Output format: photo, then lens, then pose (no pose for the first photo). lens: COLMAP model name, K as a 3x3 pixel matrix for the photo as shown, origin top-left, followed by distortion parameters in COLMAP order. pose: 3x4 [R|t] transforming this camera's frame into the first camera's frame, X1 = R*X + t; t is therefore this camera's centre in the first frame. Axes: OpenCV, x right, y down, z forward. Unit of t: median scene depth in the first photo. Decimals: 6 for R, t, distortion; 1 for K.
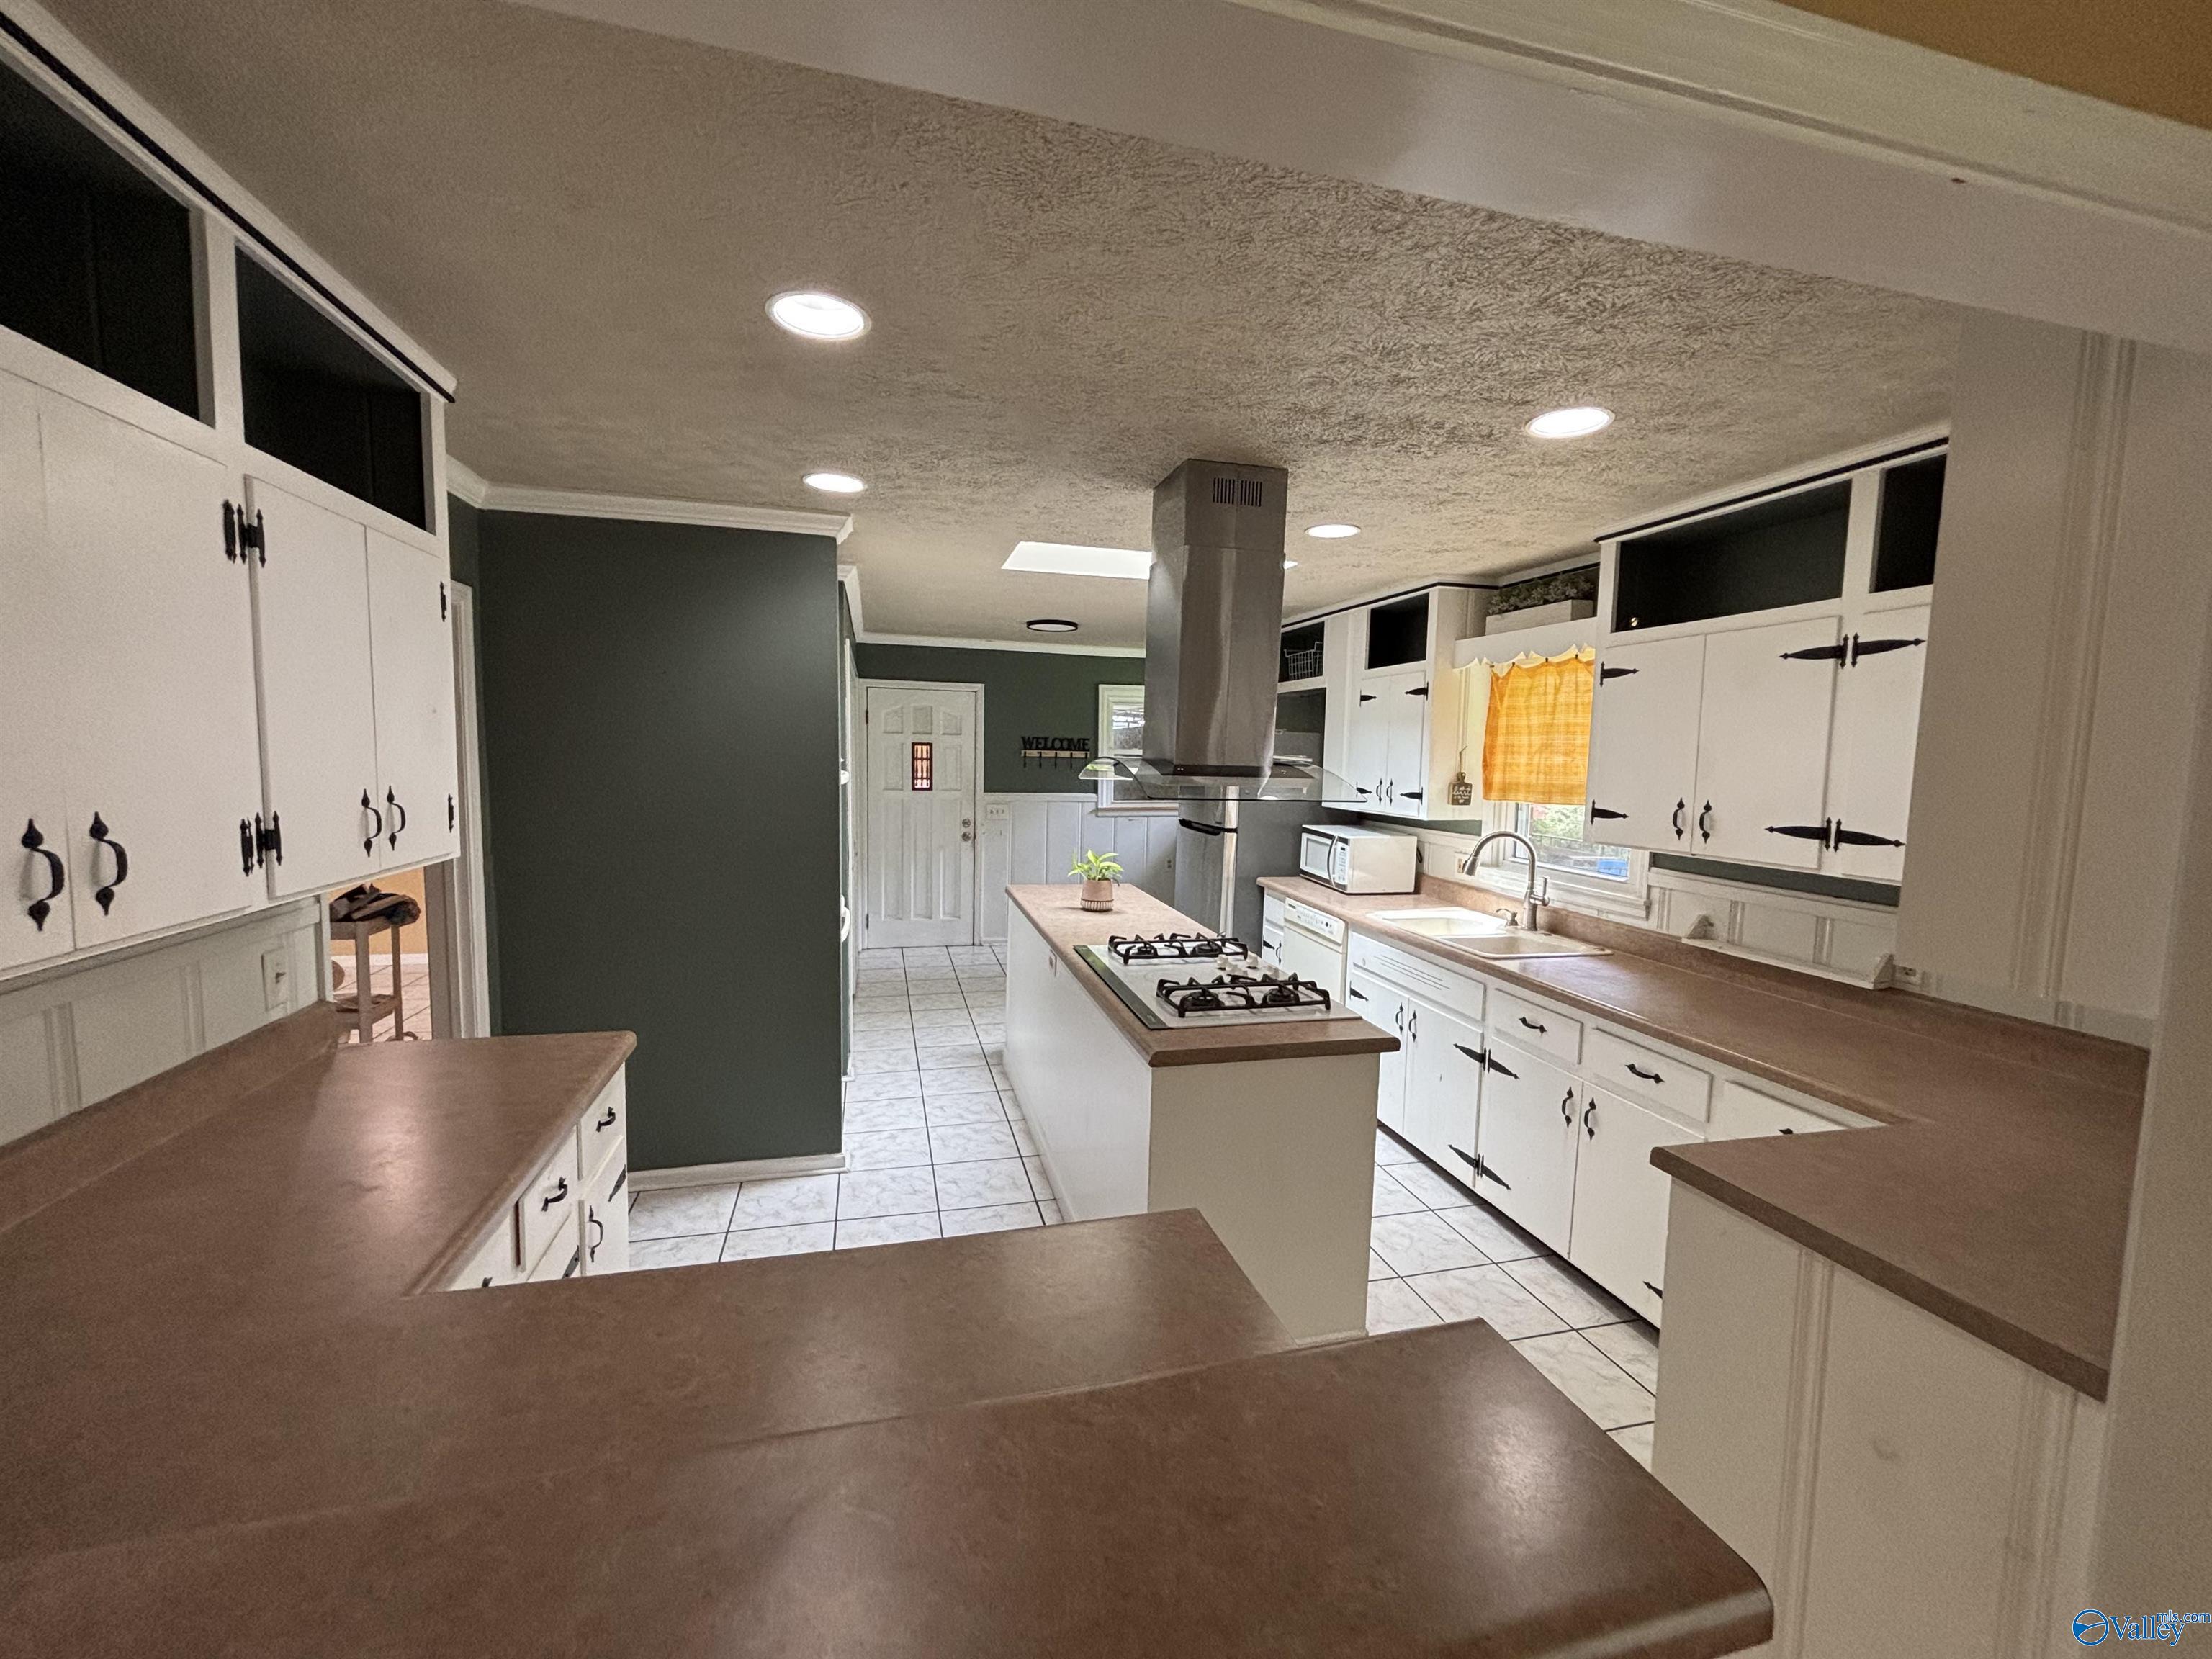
lens RADIAL K [[900.1, 0, 1109.7], [0, 900.1, 831.7], [0, 0, 1]] dist [0.015294, -0.003084]
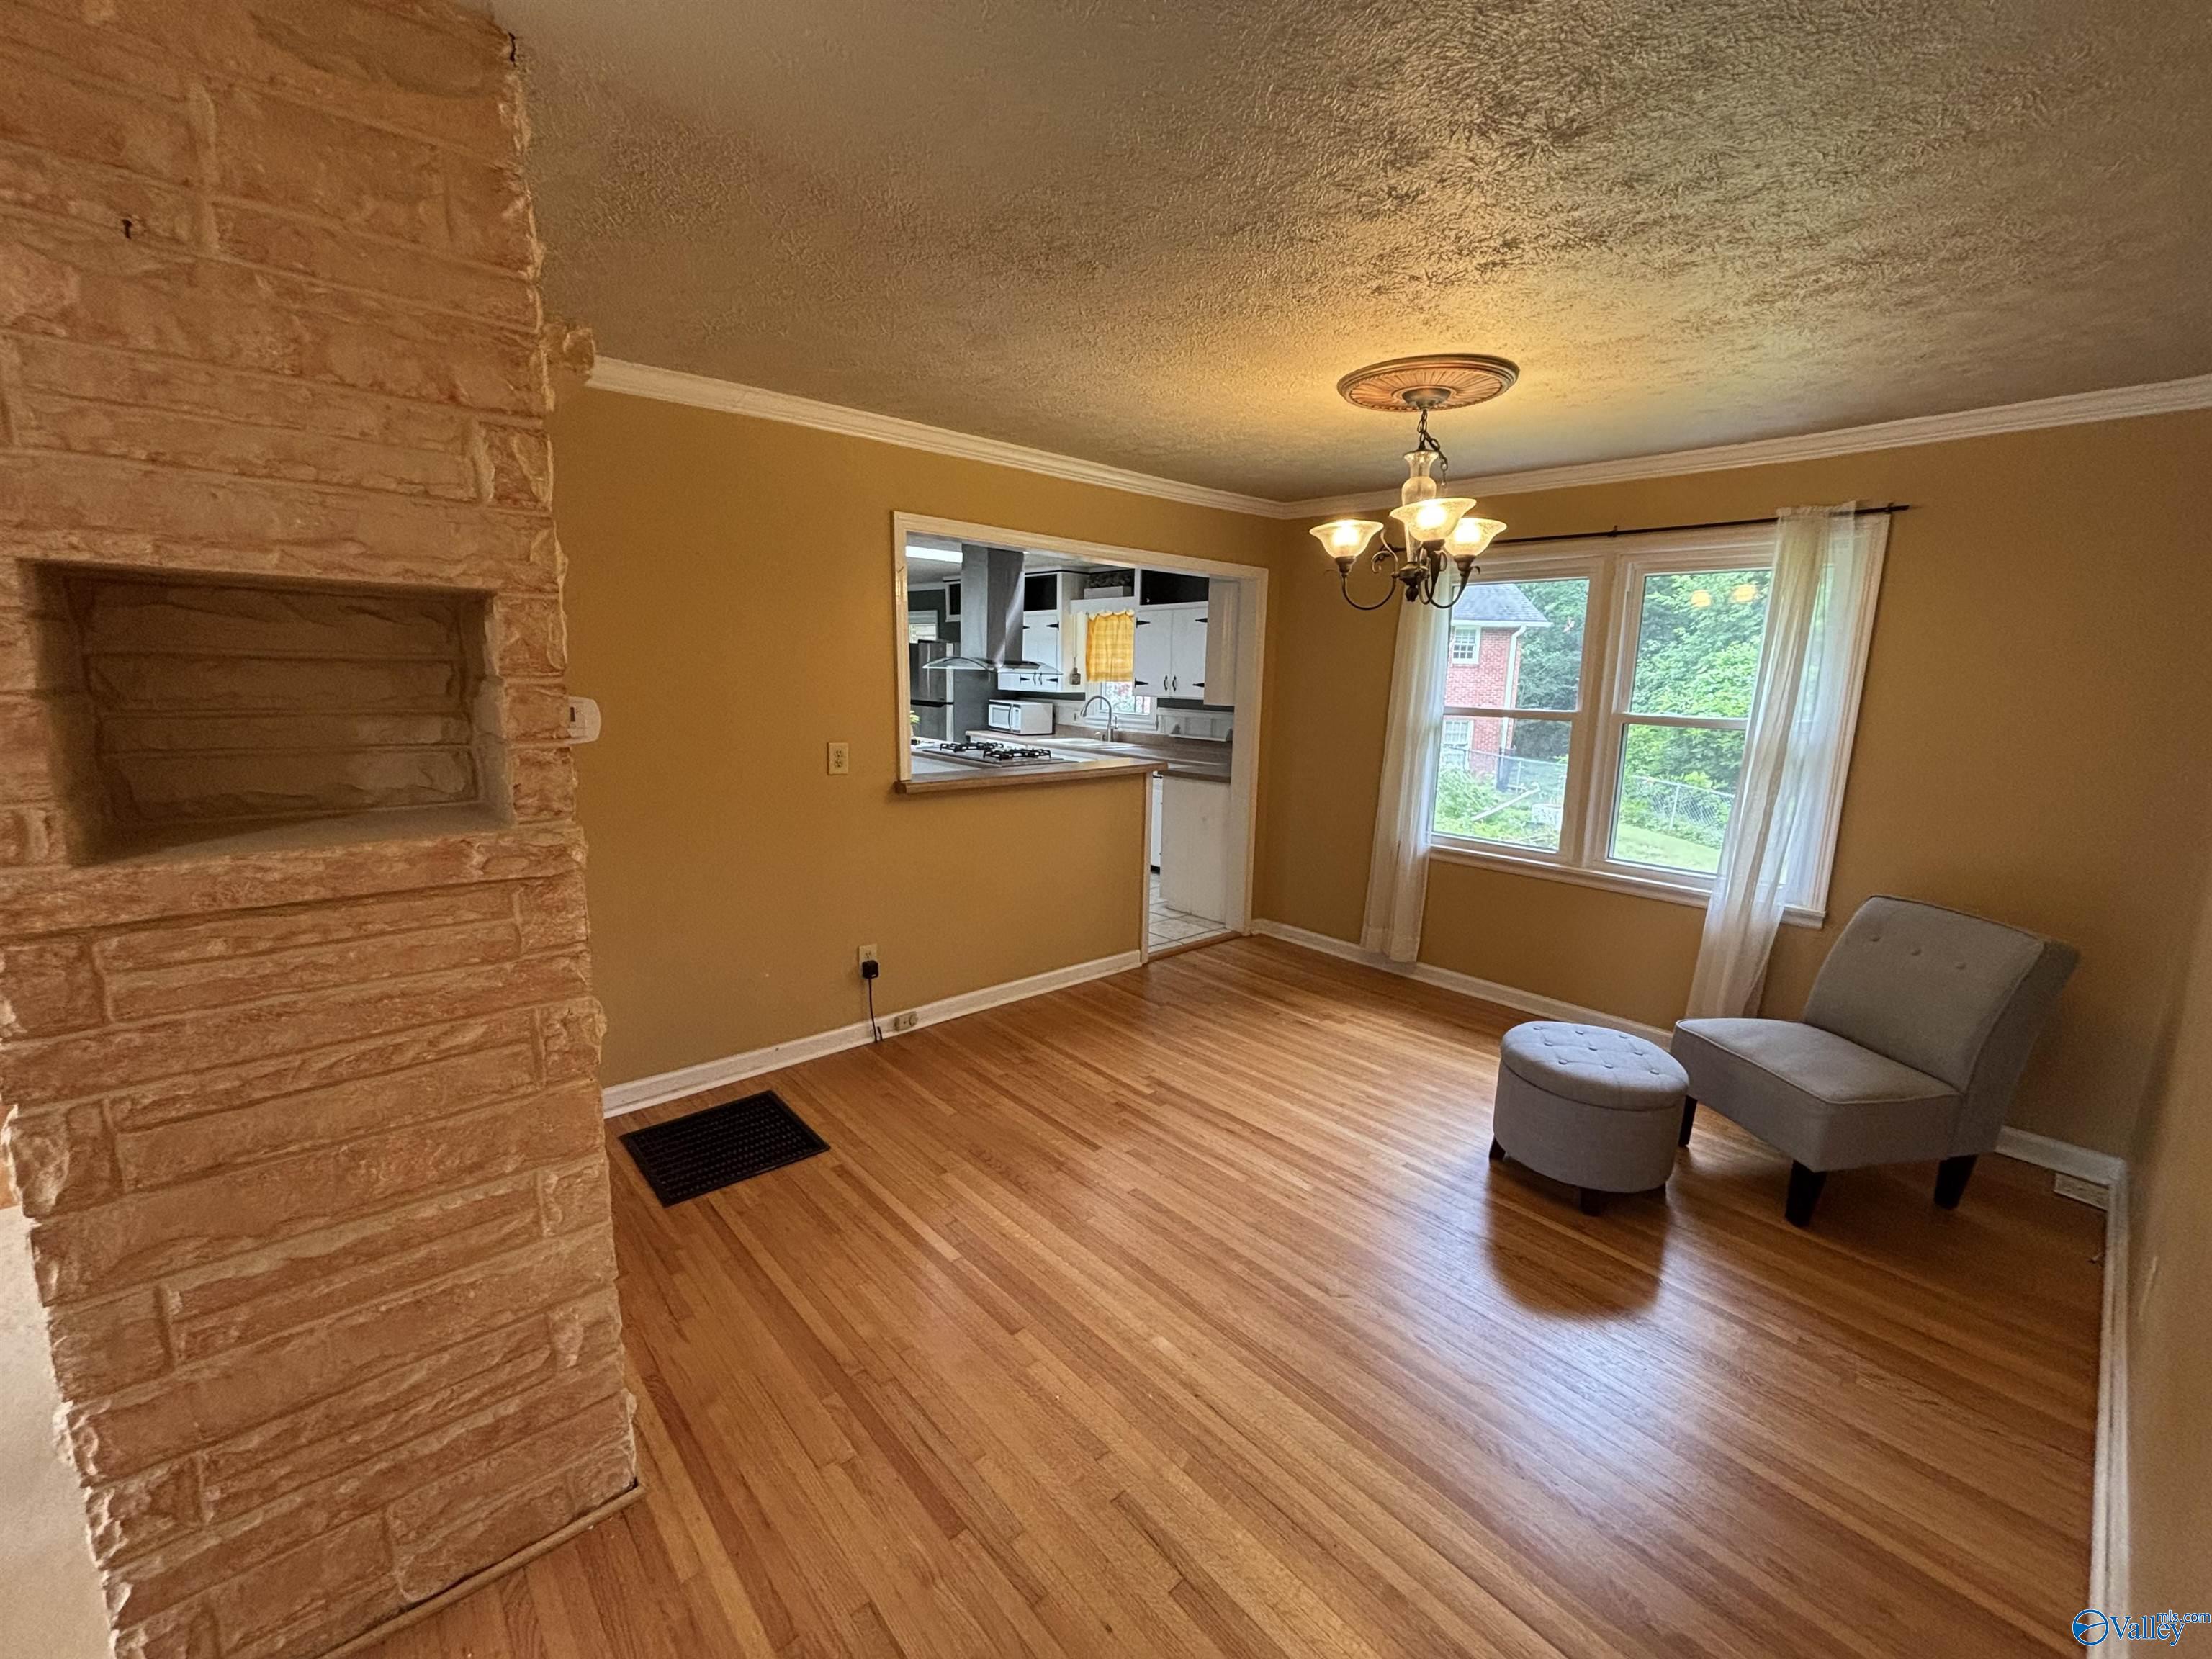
lens RADIAL K [[900.1, 0, 1102.2], [0, 900.1, 828.6], [0, 0, 1]] dist [0.015294, -0.003084]
pose [[0.892149, -0.078649, 0.444843, -0.466355], [0.037971, 0.994298, 0.099643, 0.090375], [-0.450143, -0.072006, 0.890048, -0.813888]]
